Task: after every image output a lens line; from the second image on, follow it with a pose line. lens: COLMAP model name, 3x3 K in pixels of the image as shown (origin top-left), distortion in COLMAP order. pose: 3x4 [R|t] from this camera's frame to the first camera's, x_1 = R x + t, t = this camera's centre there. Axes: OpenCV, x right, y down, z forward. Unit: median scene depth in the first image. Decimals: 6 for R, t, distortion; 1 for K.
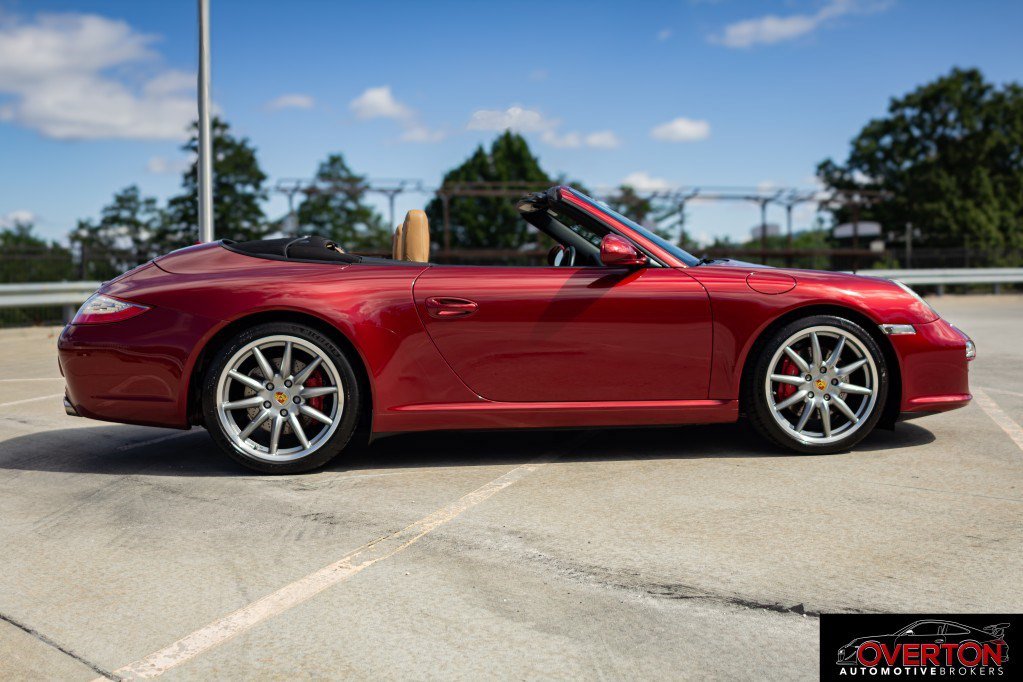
lens RADIAL K [[1195.3, 0, 513.2], [0, 1195.3, 346.3], [0, 0, 1]] dist [-0.076966, 0.000000]
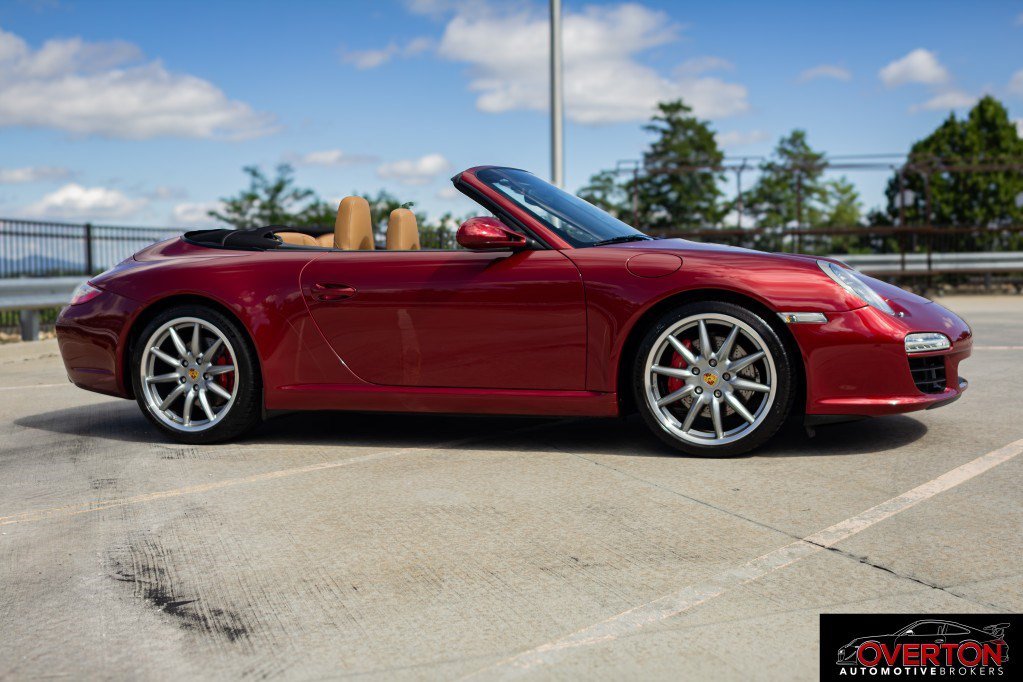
lens RADIAL K [[1195.3, 0, 506.0], [0, 1195.3, 341.8], [0, 0, 1]] dist [-0.076966, 0.000000]
pose [[0.906235, 0.020710, -0.422266, 0.506859], [-0.014829, 0.999742, 0.017206, -0.009033], [0.422514, -0.009331, 0.906309, 0.129235]]
